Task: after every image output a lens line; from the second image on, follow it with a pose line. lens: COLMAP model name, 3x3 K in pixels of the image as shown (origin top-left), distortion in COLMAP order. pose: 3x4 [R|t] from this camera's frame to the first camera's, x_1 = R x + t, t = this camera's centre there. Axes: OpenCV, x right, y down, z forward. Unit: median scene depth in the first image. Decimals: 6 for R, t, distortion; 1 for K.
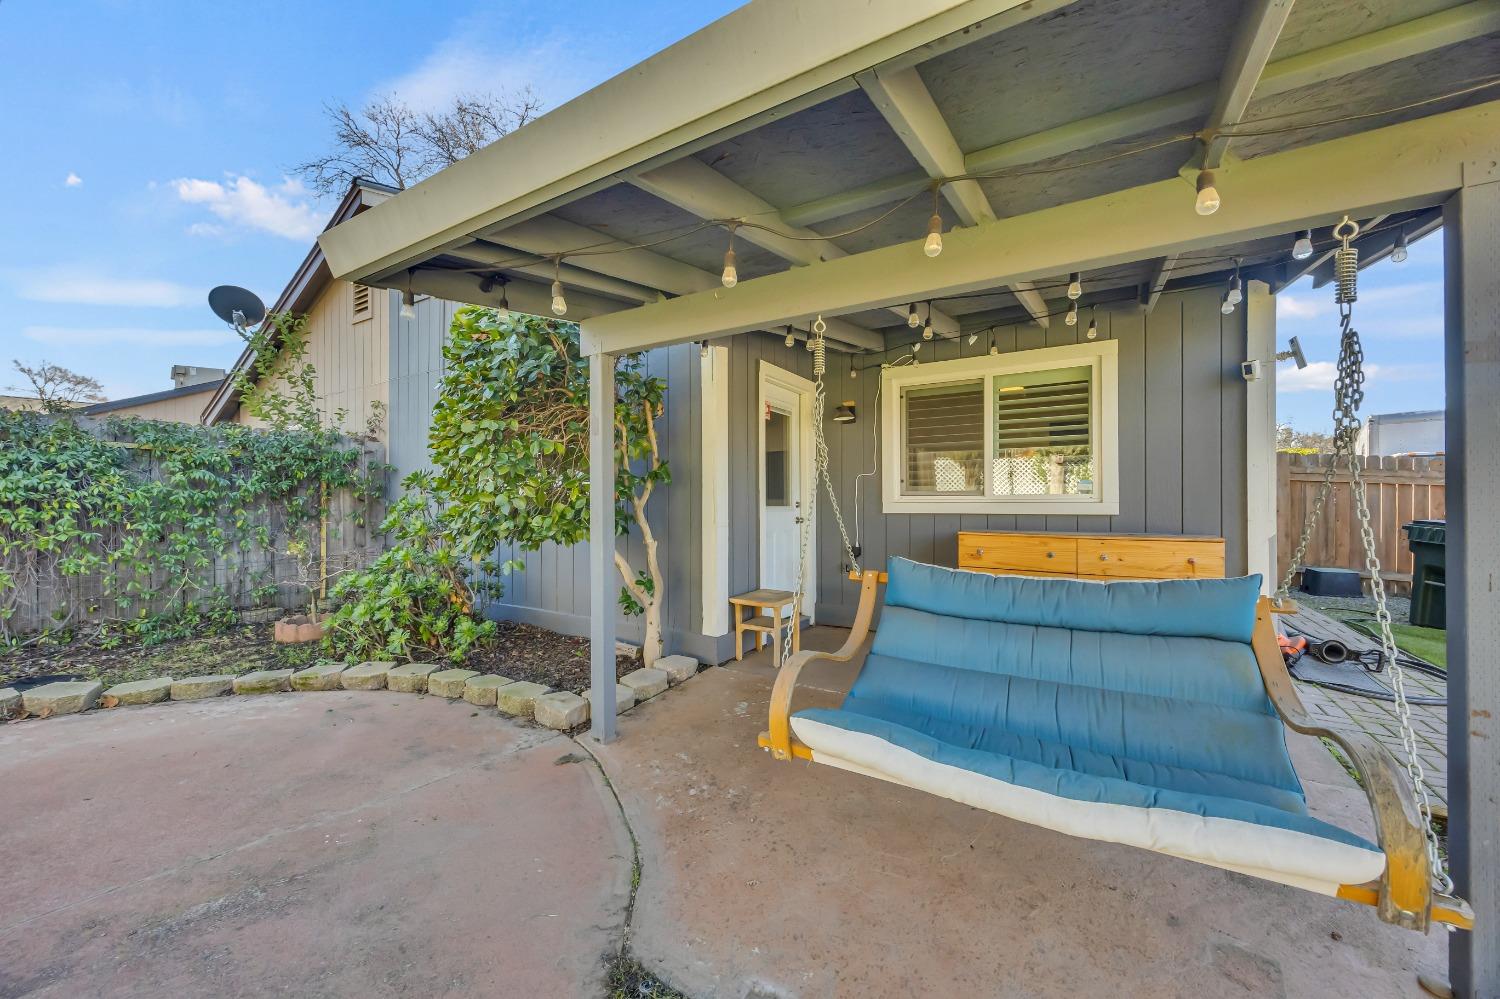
lens RADIAL K [[573.7, 0, 751.1], [0, 573.7, 500.8], [0, 0, 1]] dist [-0.005566, 0.000551]
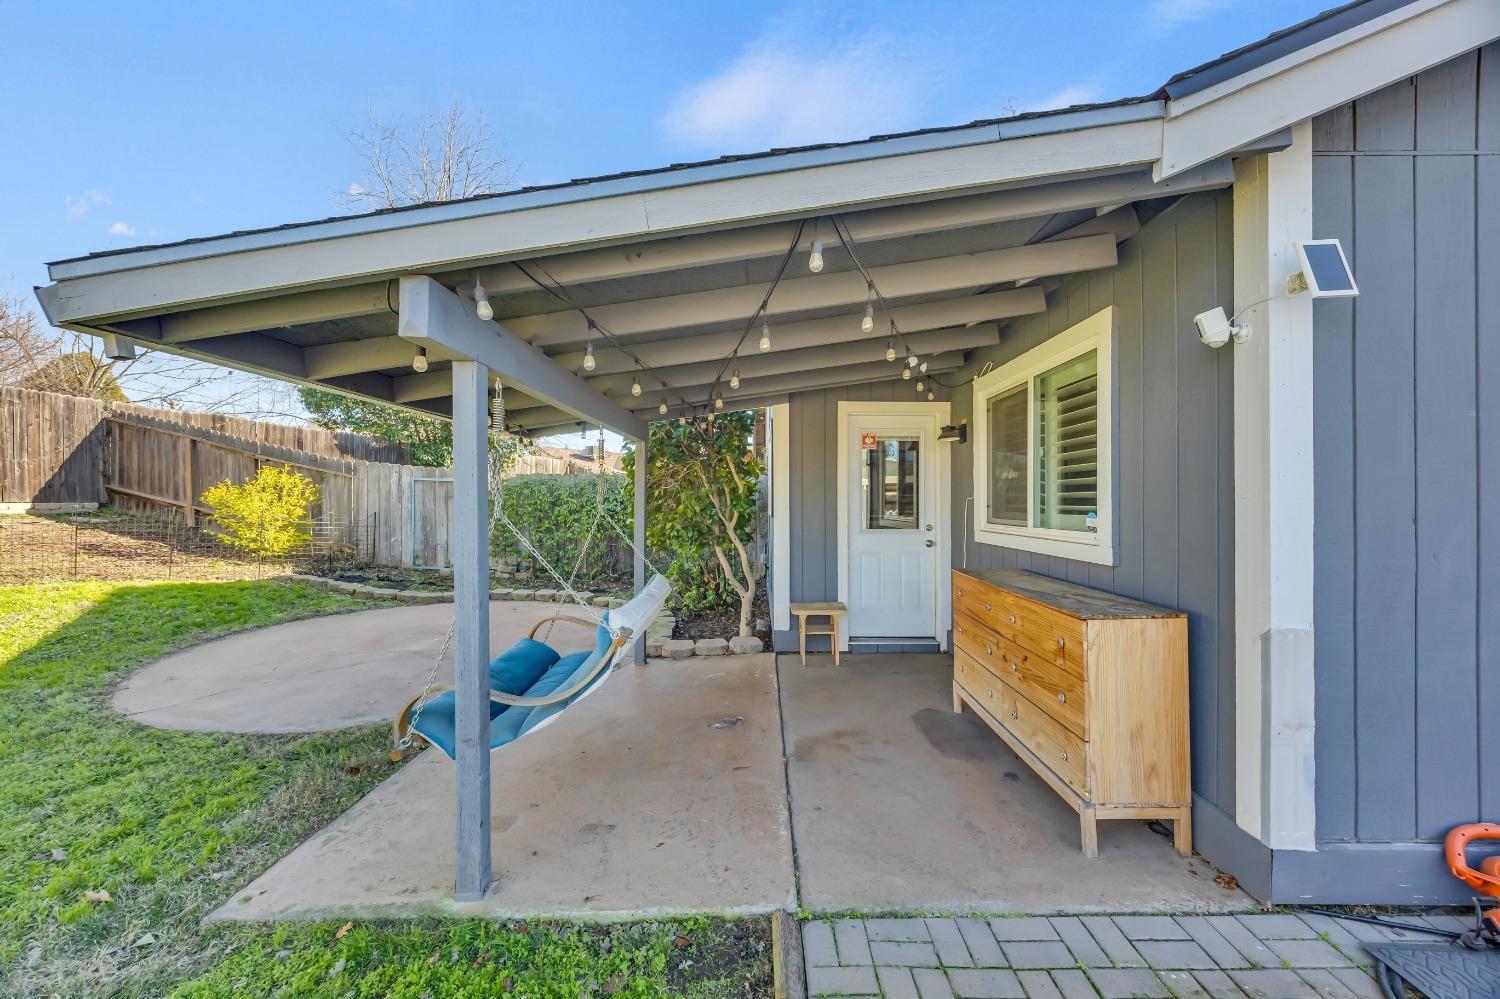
lens RADIAL K [[573.7, 0, 751.1], [0, 573.7, 500.8], [0, 0, 1]] dist [-0.005566, 0.000551]
pose [[0.509574, 0.002454, -0.860423, 0.965478], [0.006946, 0.999952, 0.006966, -0.061052], [0.860399, -0.009527, 0.509532, 0.275239]]
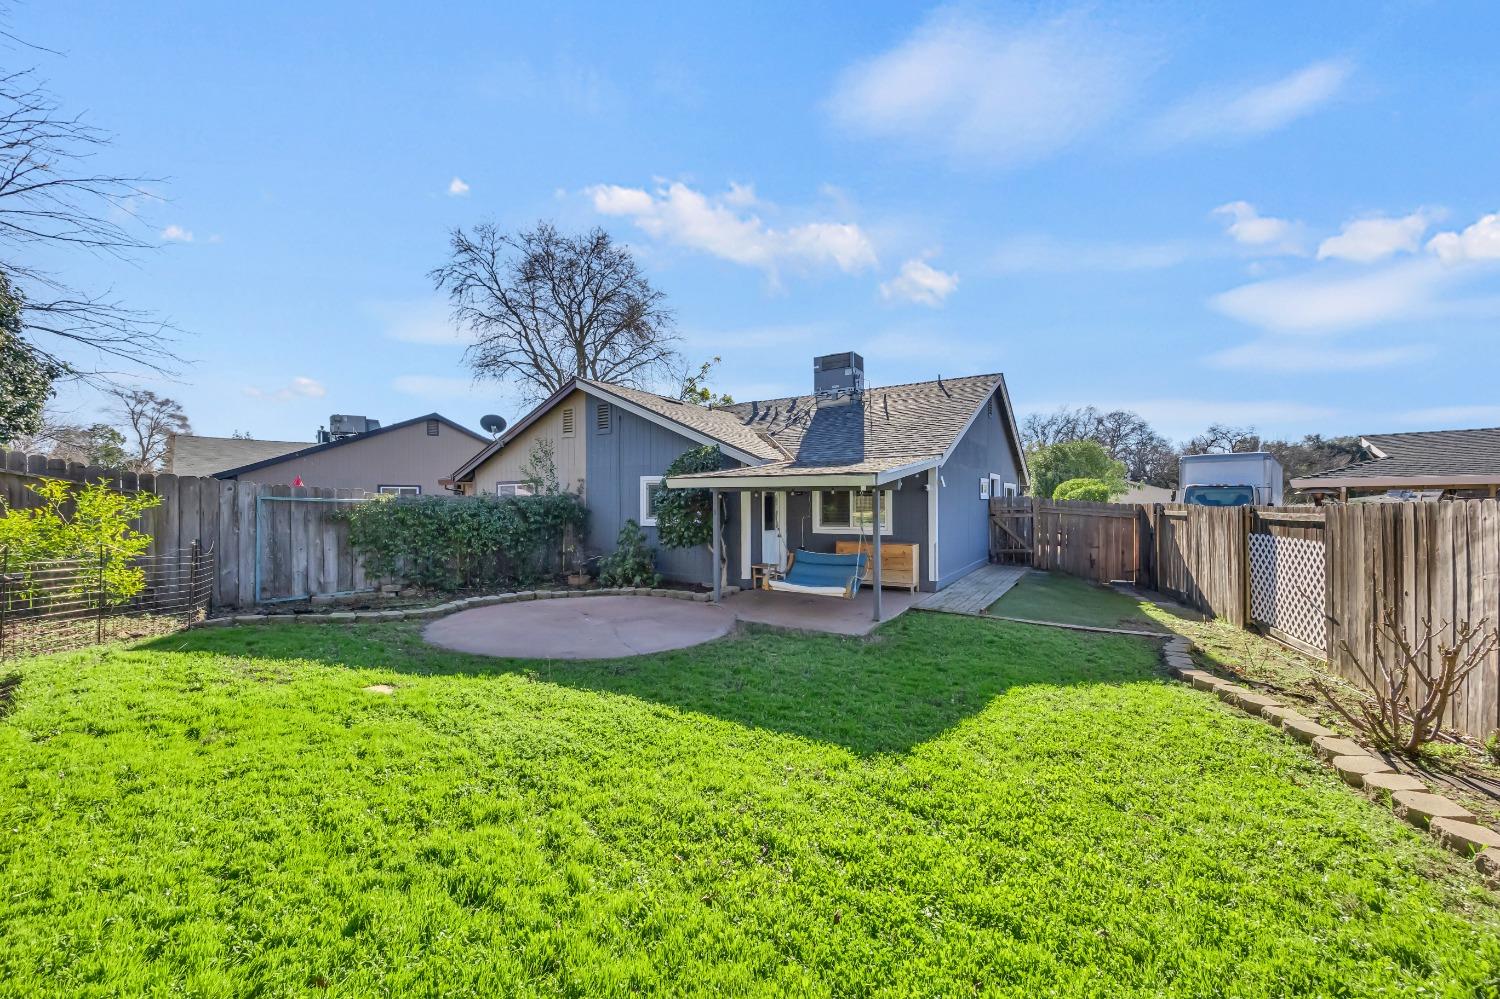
lens RADIAL K [[573.7, 0, 751.1], [0, 573.7, 500.8], [0, 0, 1]] dist [-0.005566, 0.000551]
pose [[0.999996, 0.000006, -0.002762, -0.030130], [-0.000015, 0.999995, -0.003168, -0.127173], [0.002762, 0.003168, 0.999991, -1.689084]]
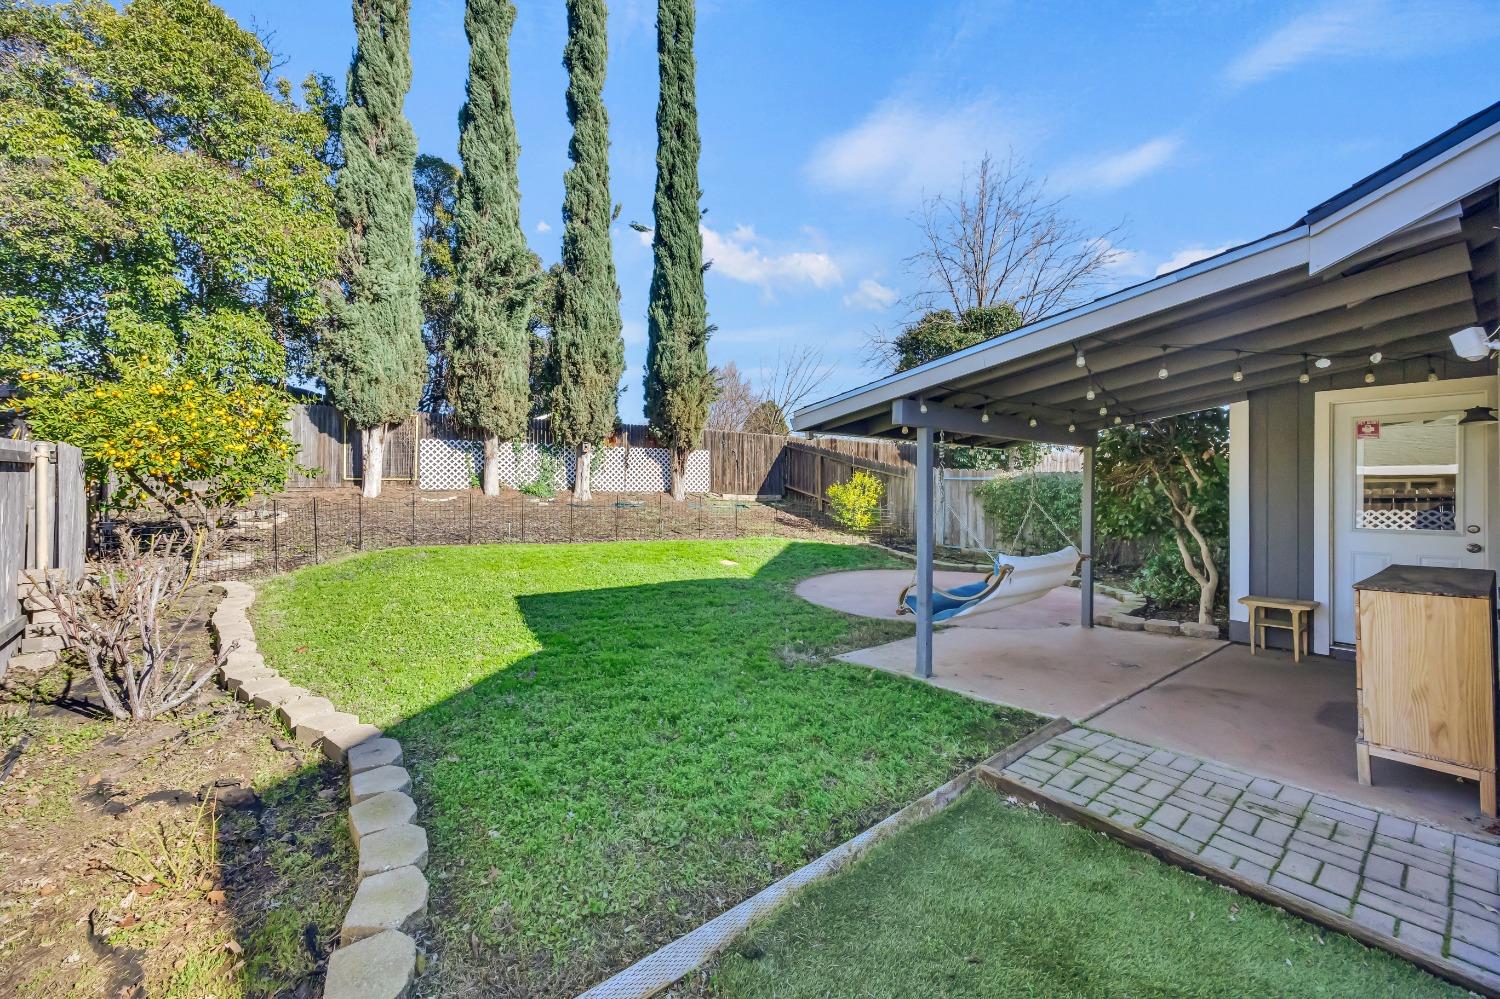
lens RADIAL K [[573.7, 0, 751.1], [0, 573.7, 500.8], [0, 0, 1]] dist [-0.005566, 0.000551]
pose [[-0.348567, 0.009164, -0.937239, 1.490590], [0.001662, 0.999957, 0.009160, -0.053717], [0.937282, 0.001635, -0.348568, 0.382245]]
